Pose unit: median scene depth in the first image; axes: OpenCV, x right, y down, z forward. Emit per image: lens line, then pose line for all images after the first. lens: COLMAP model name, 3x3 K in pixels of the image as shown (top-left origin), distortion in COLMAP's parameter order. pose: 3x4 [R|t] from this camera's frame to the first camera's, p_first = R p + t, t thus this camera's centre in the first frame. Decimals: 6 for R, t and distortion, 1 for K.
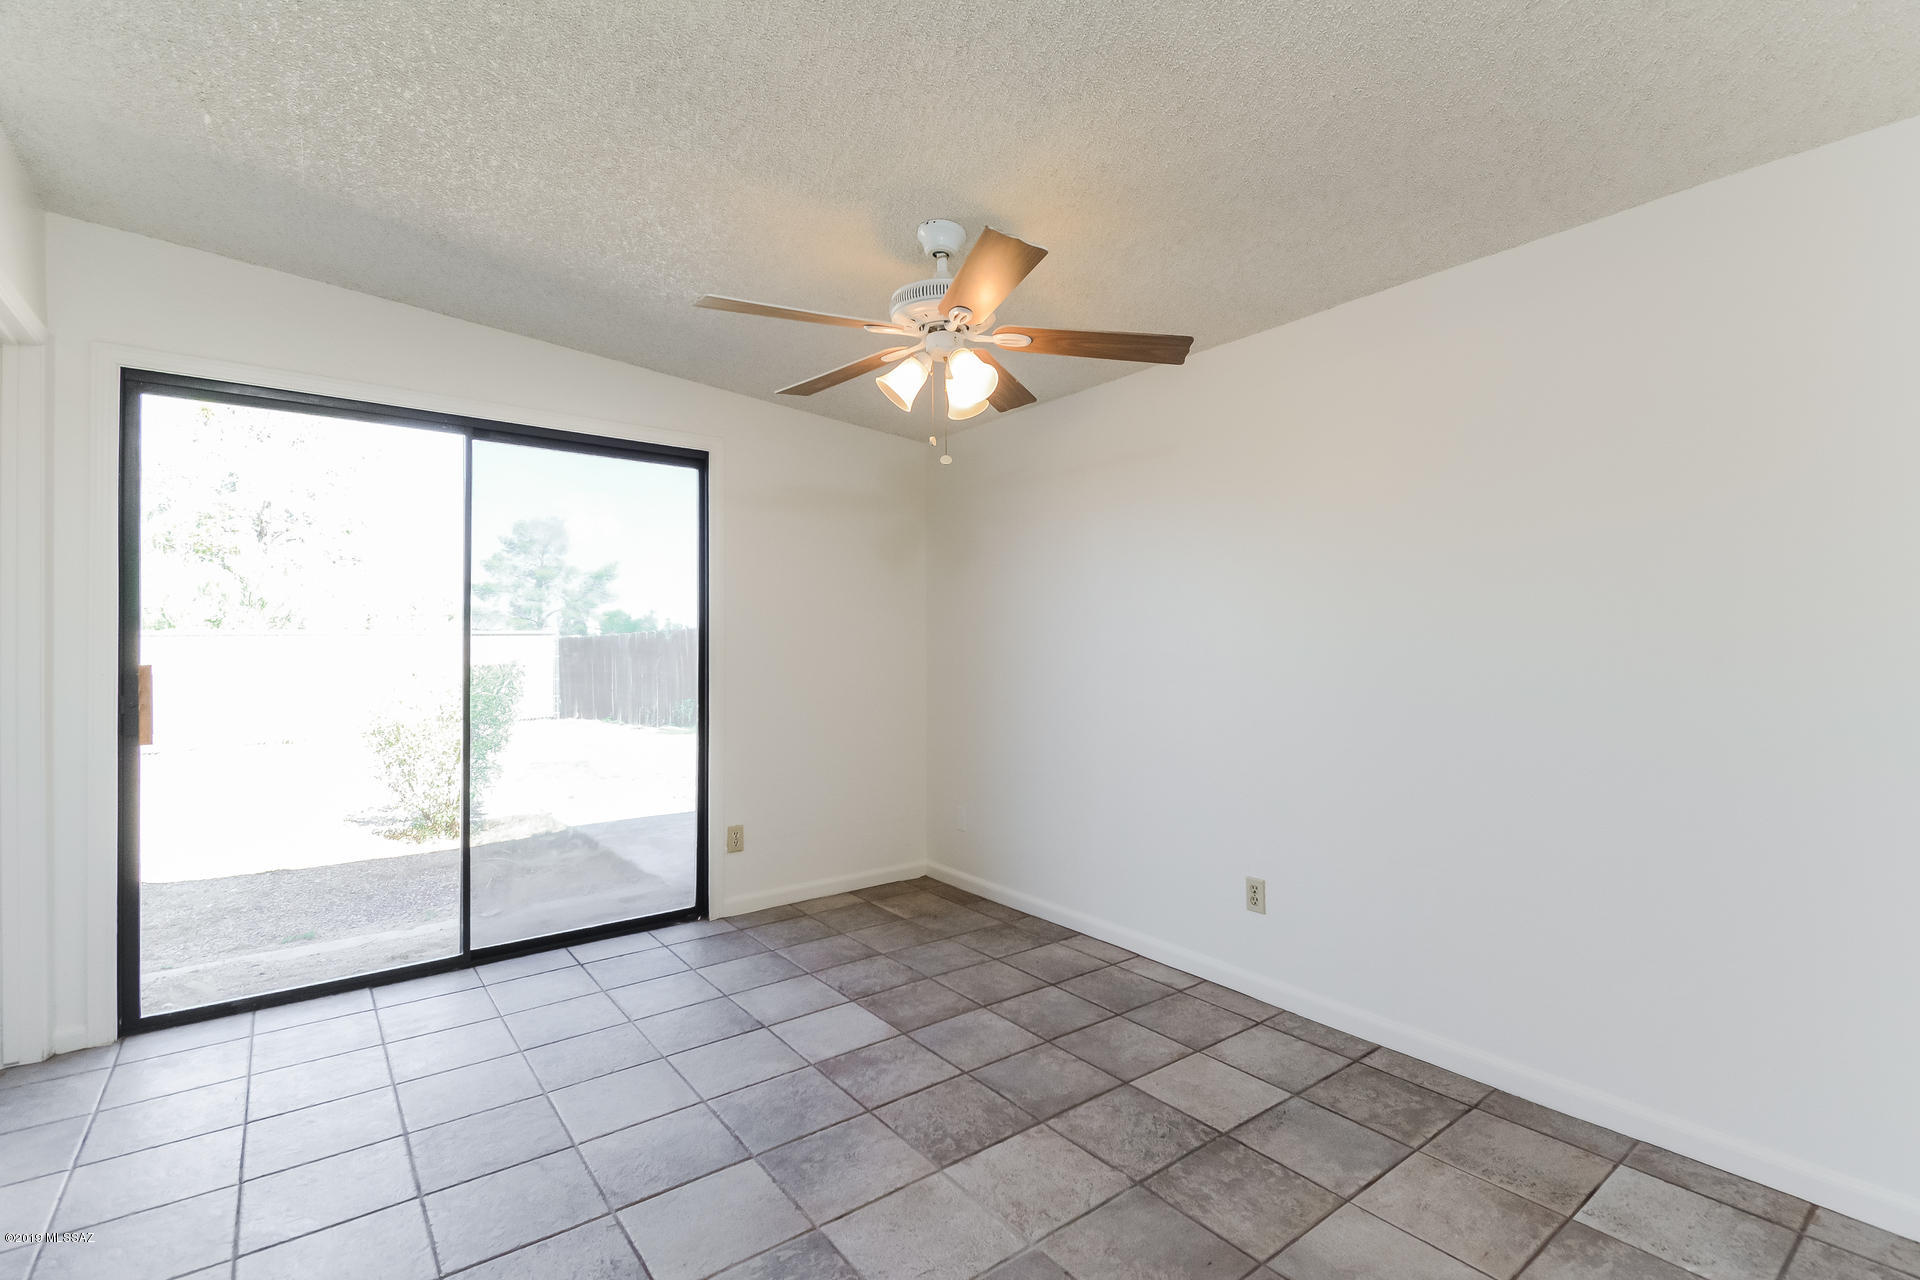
lens RADIAL K [[846.4, 0, 973.0], [0, 846.4, 648.9], [0, 0, 1]] dist [0.033442, -0.014548]
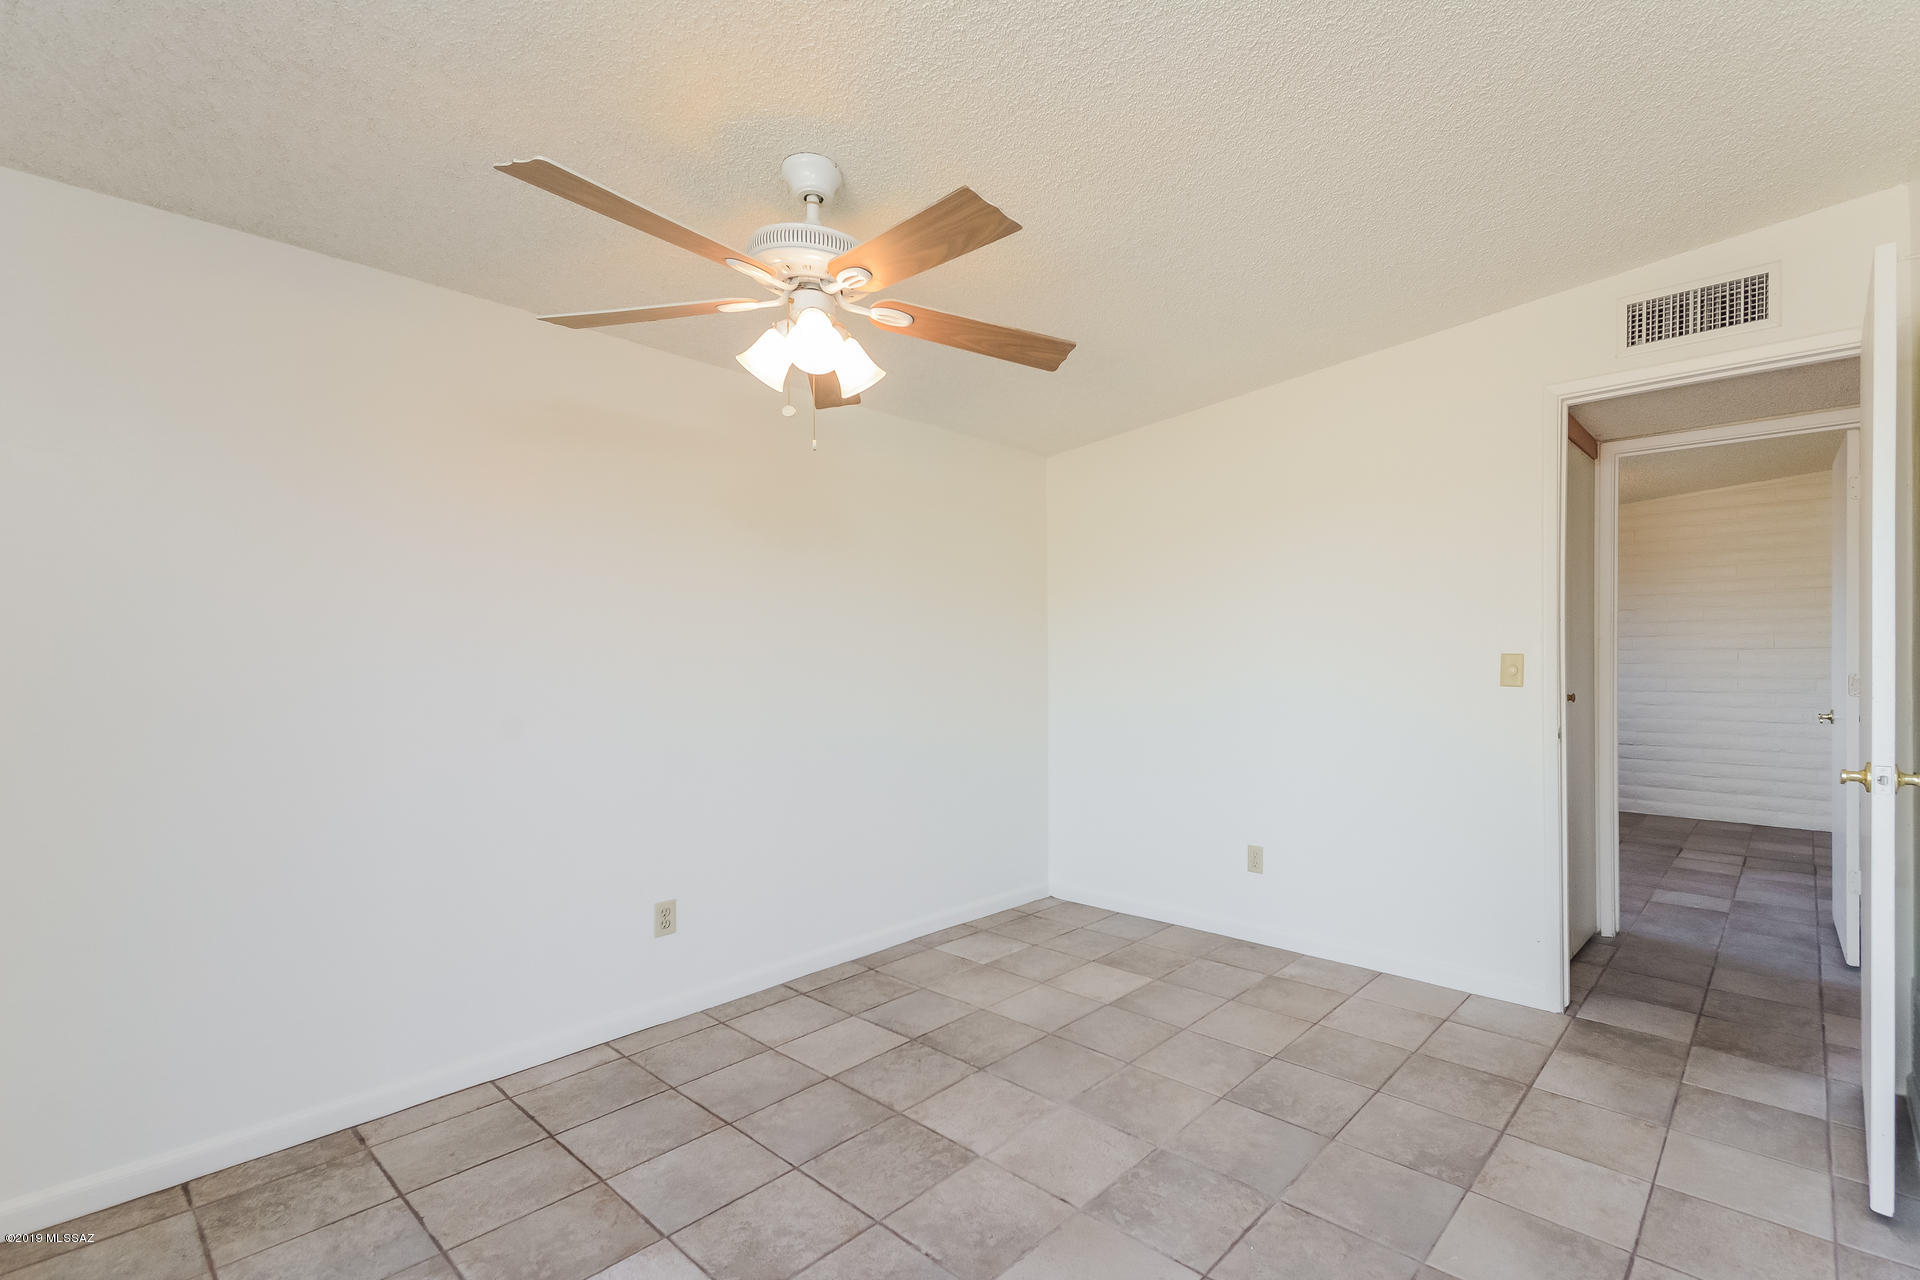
lens RADIAL K [[846.4, 0, 1054.7], [0, 846.4, 652.3], [0, 0, 1]] dist [0.033442, -0.014548]
pose [[-0.191960, 0.016325, 0.981267, -0.873715], [0.014904, 0.999795, -0.013718, -0.001829], [-0.981290, 0.011991, -0.192164, 0.872431]]
